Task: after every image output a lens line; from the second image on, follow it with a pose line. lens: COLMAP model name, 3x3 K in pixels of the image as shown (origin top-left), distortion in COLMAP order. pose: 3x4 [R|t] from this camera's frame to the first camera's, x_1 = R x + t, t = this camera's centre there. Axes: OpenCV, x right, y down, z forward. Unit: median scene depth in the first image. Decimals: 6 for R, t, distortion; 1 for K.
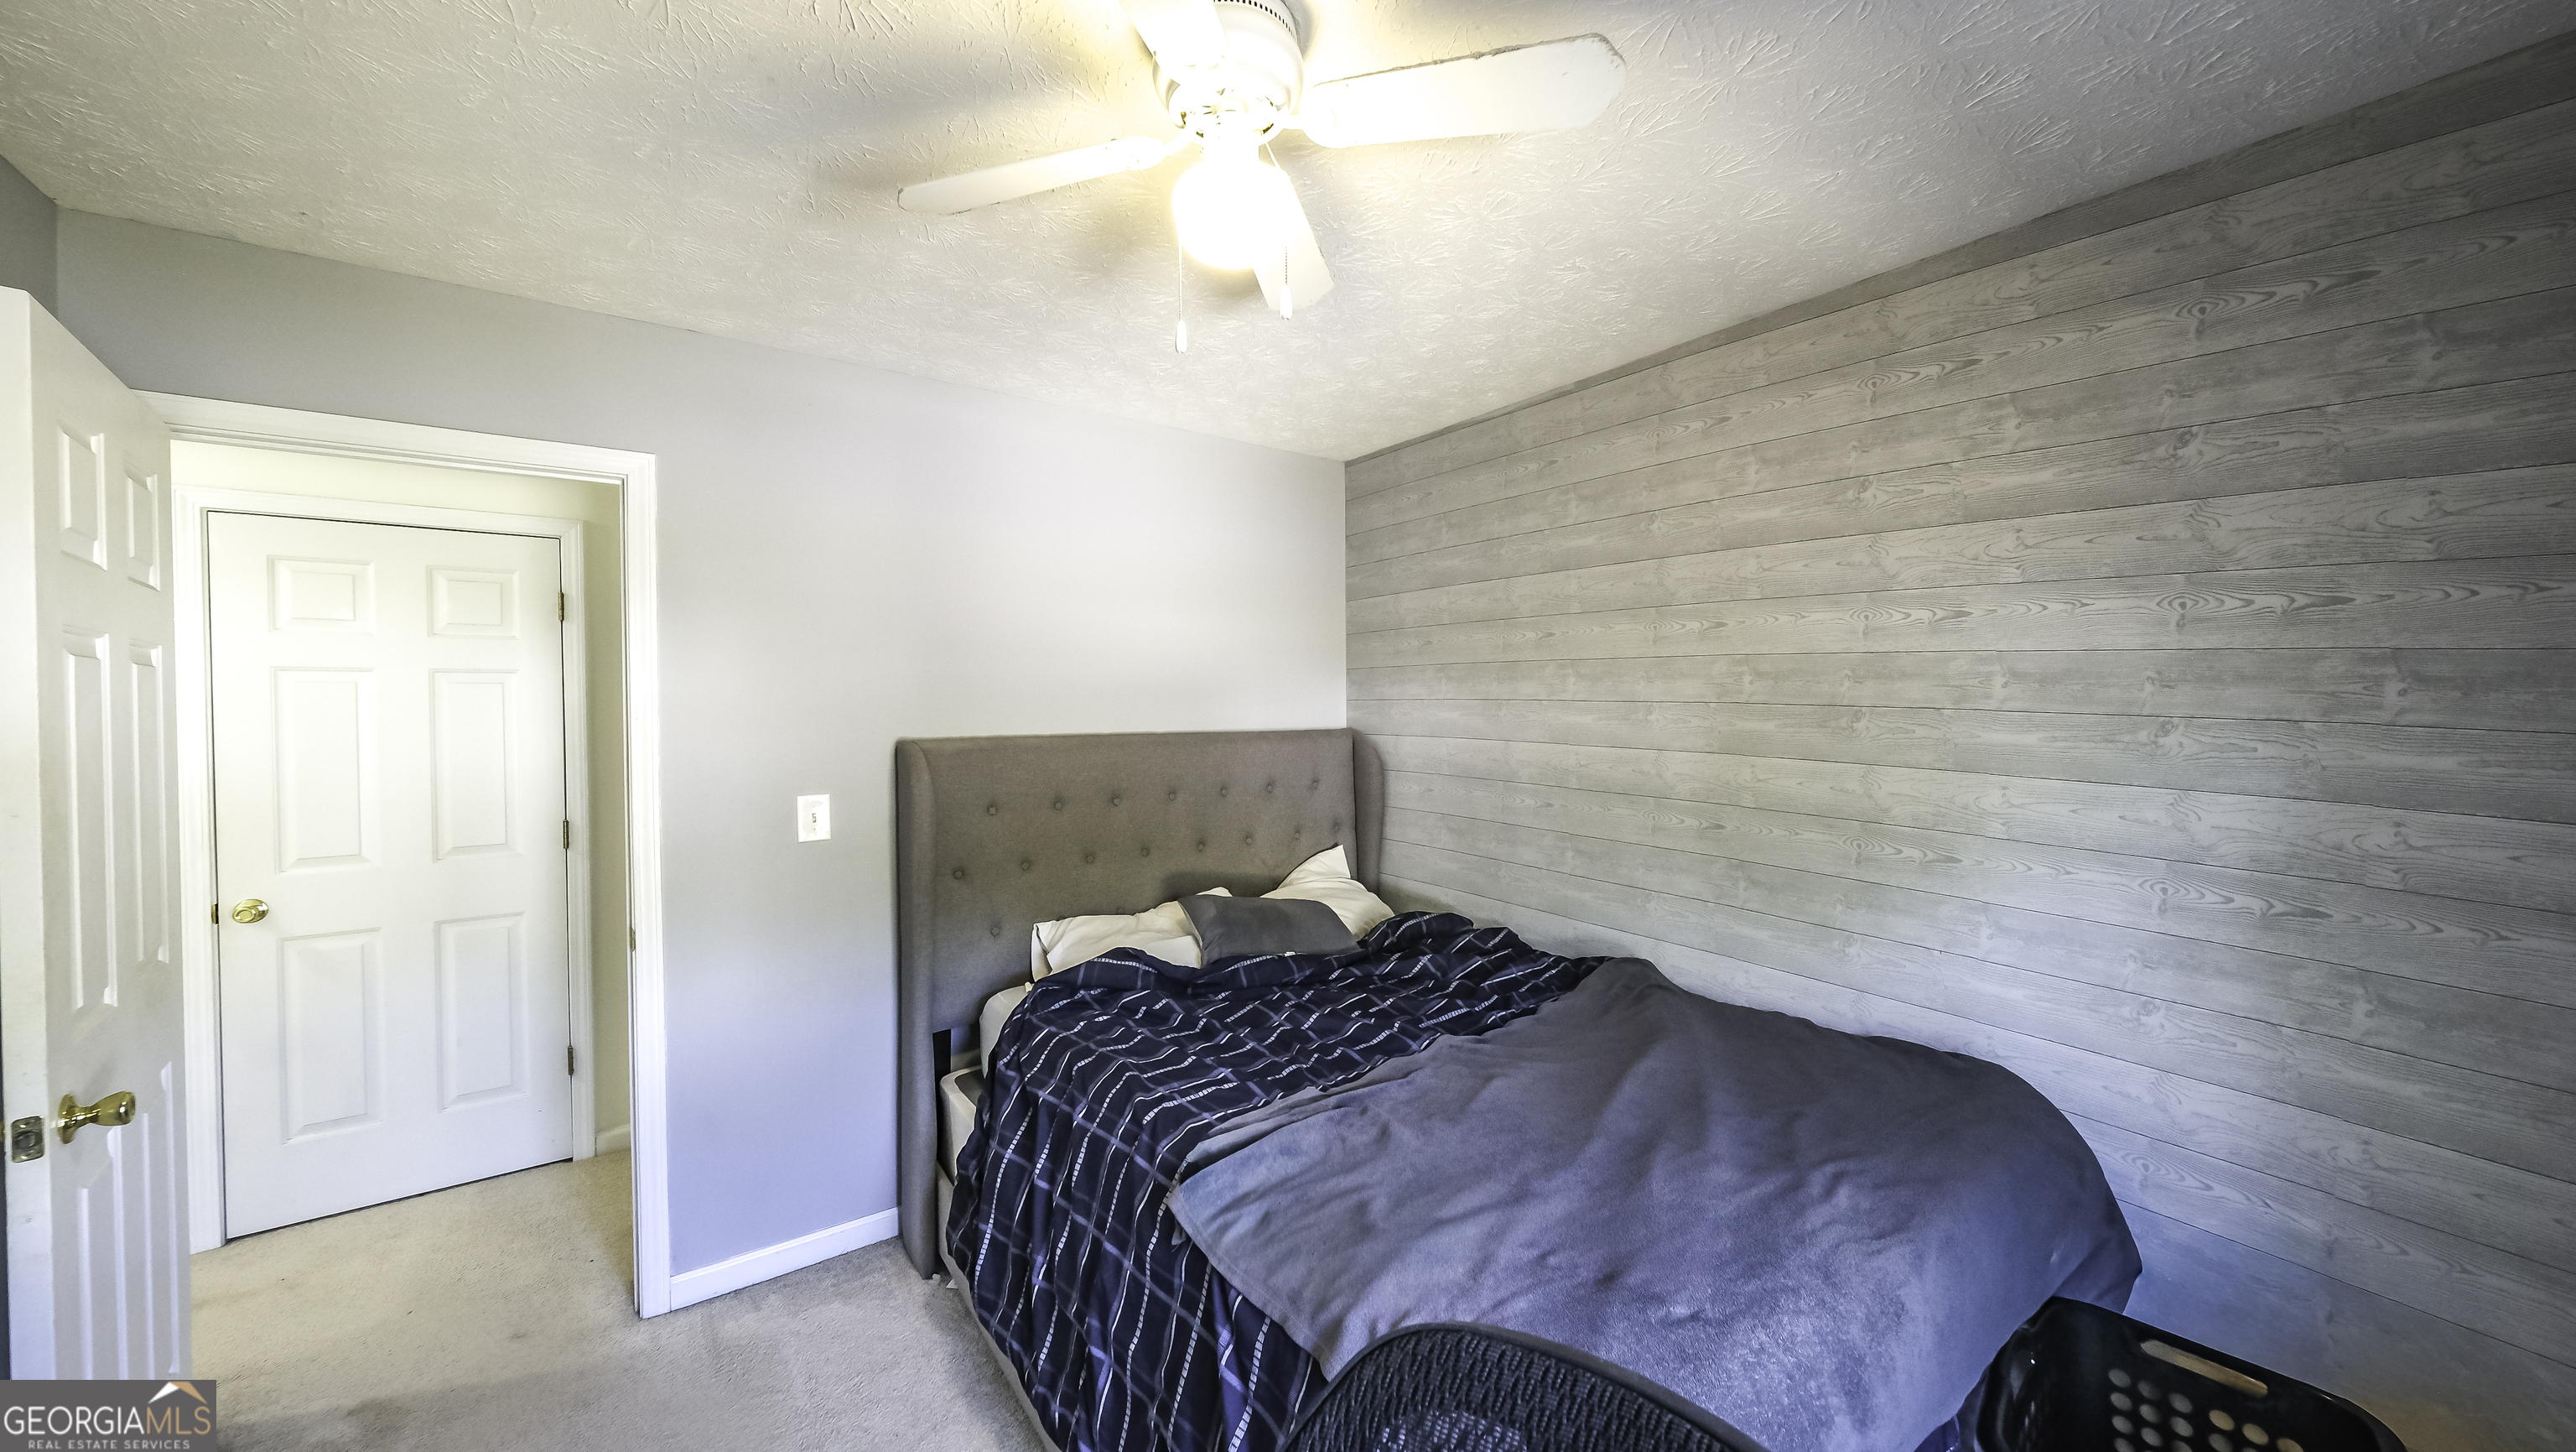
lens RADIAL K [[912.0, 0, 1276.8], [0, 912.0, 722.8], [0, 0, 1]] dist [-0.008986, 0.000028]
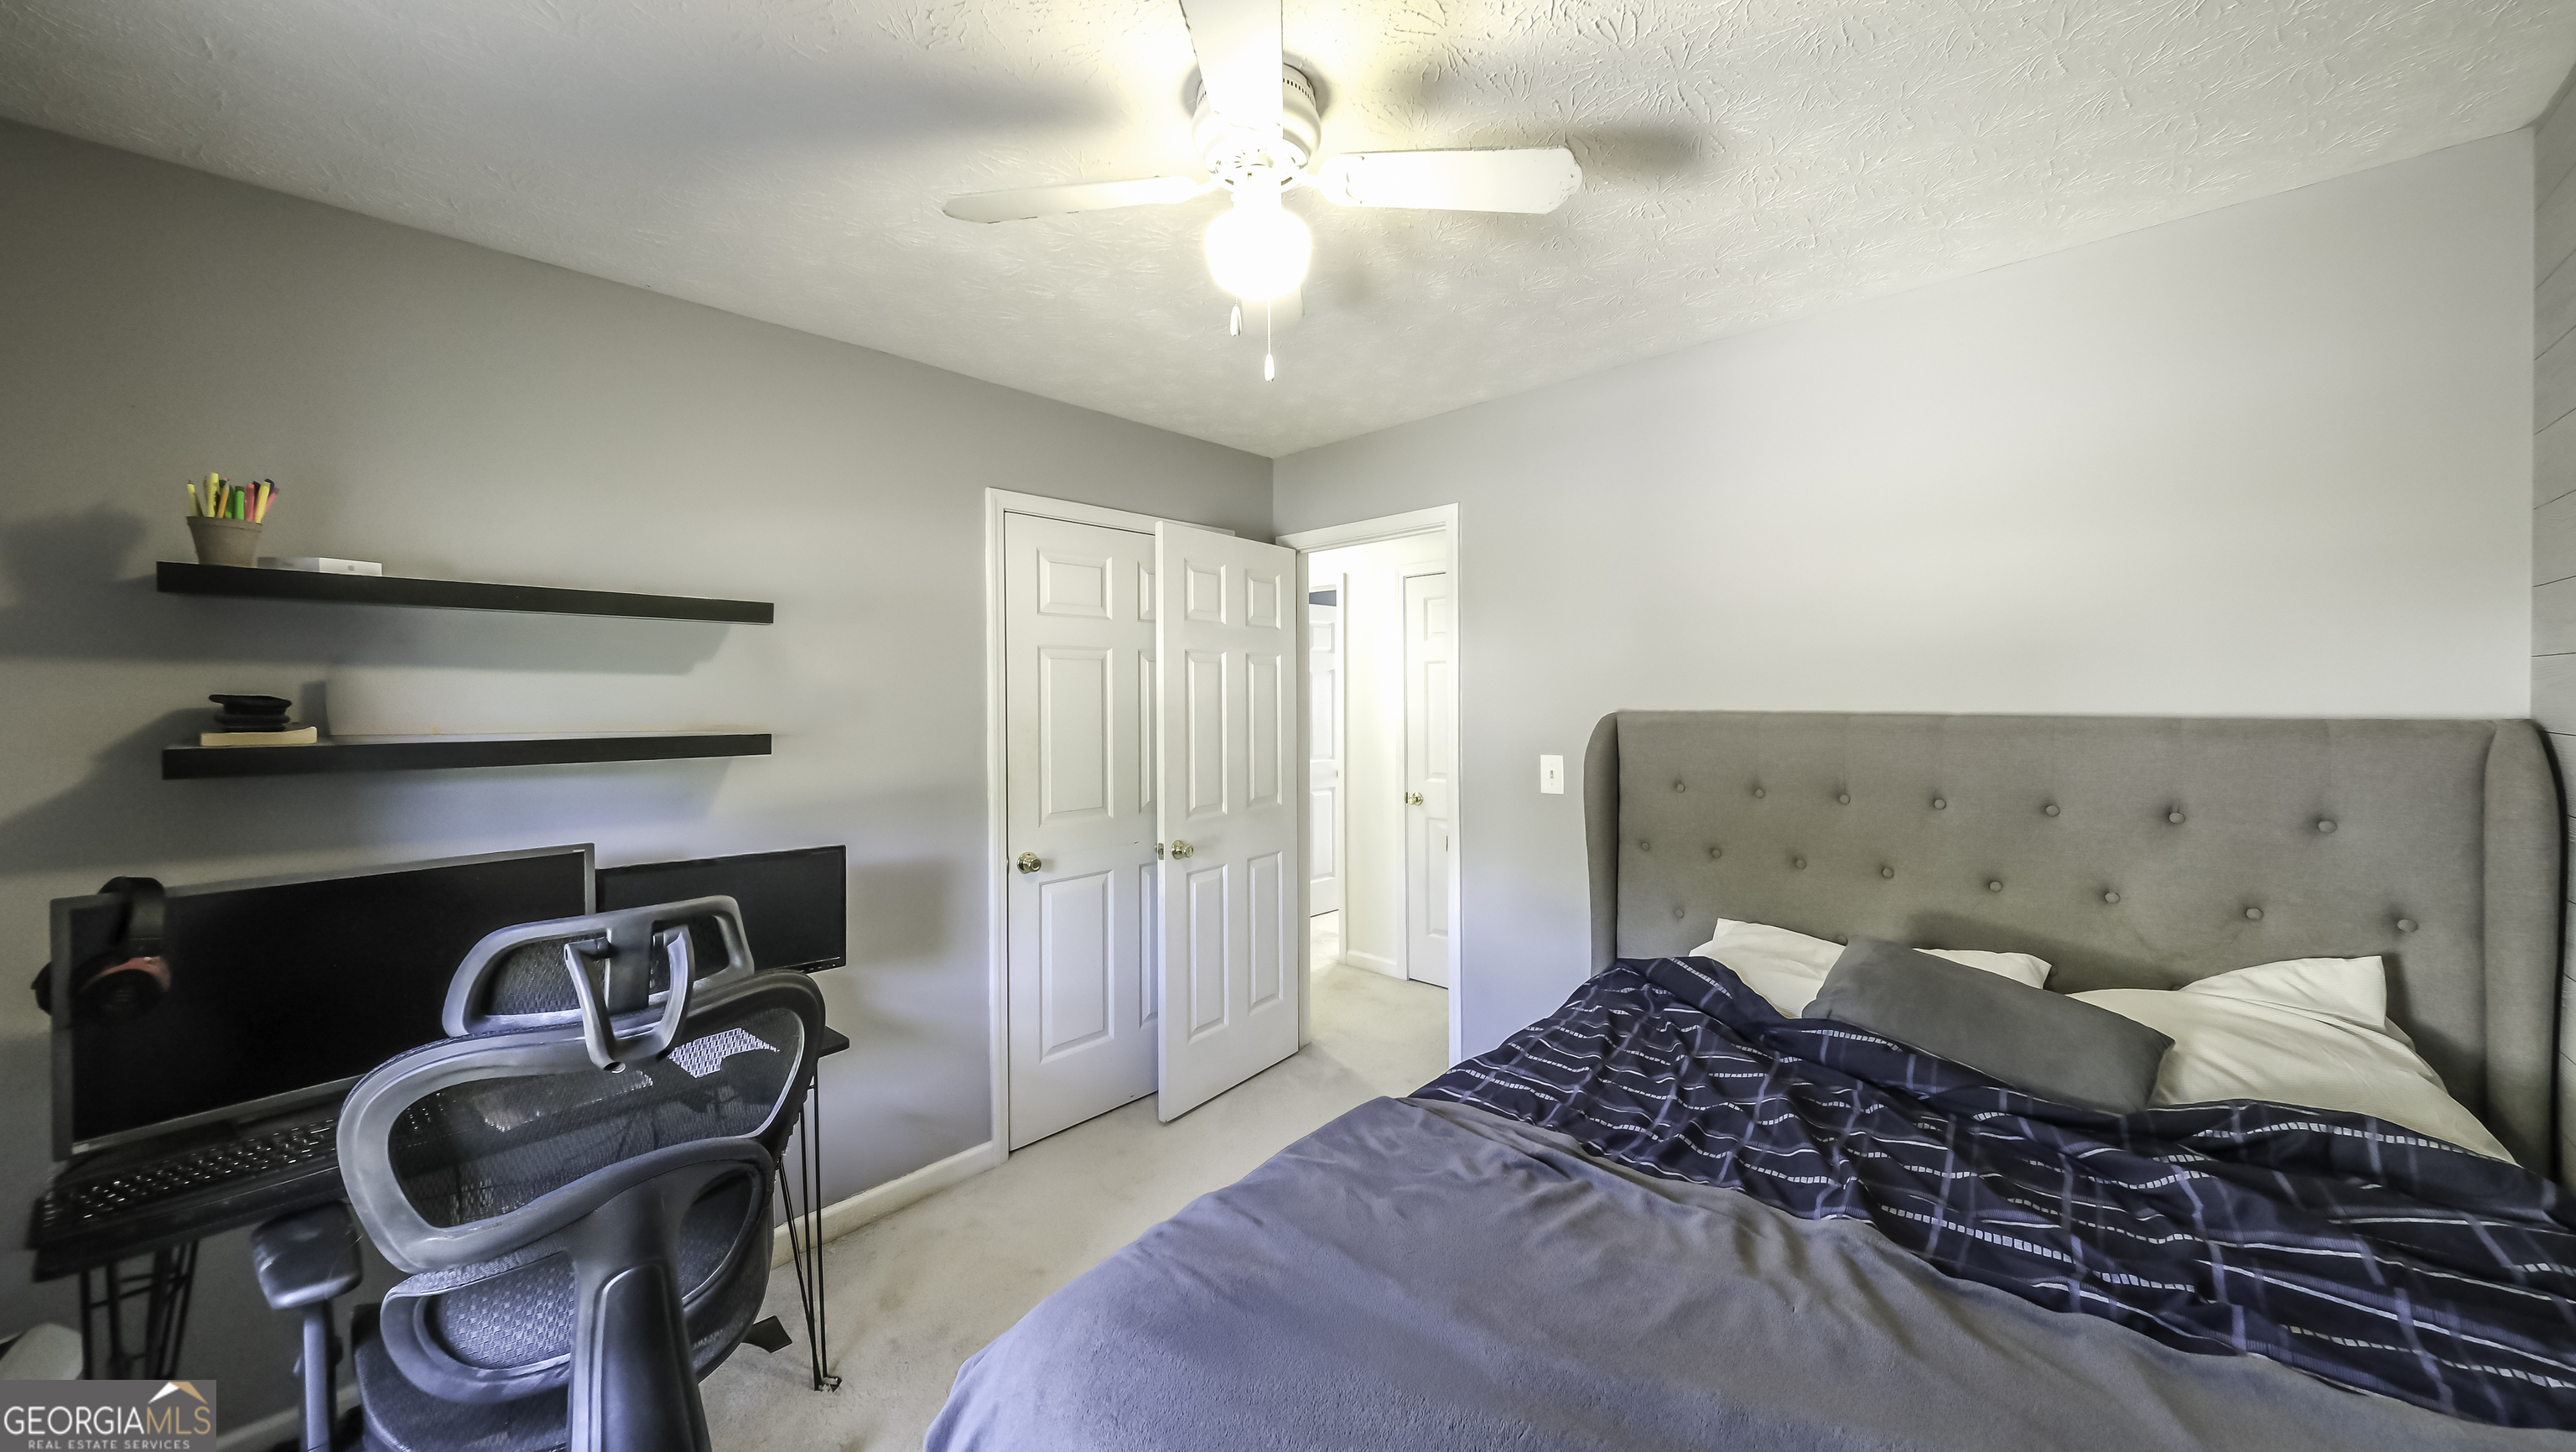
lens RADIAL K [[912.0, 0, 1276.8], [0, 912.0, 722.8], [0, 0, 1]] dist [-0.008986, 0.000028]
pose [[0.146281, 0.033105, -0.988689, 0.631512], [-0.015211, 0.999397, 0.031213, 0.004831], [0.989126, 0.010473, 0.146696, 0.486368]]
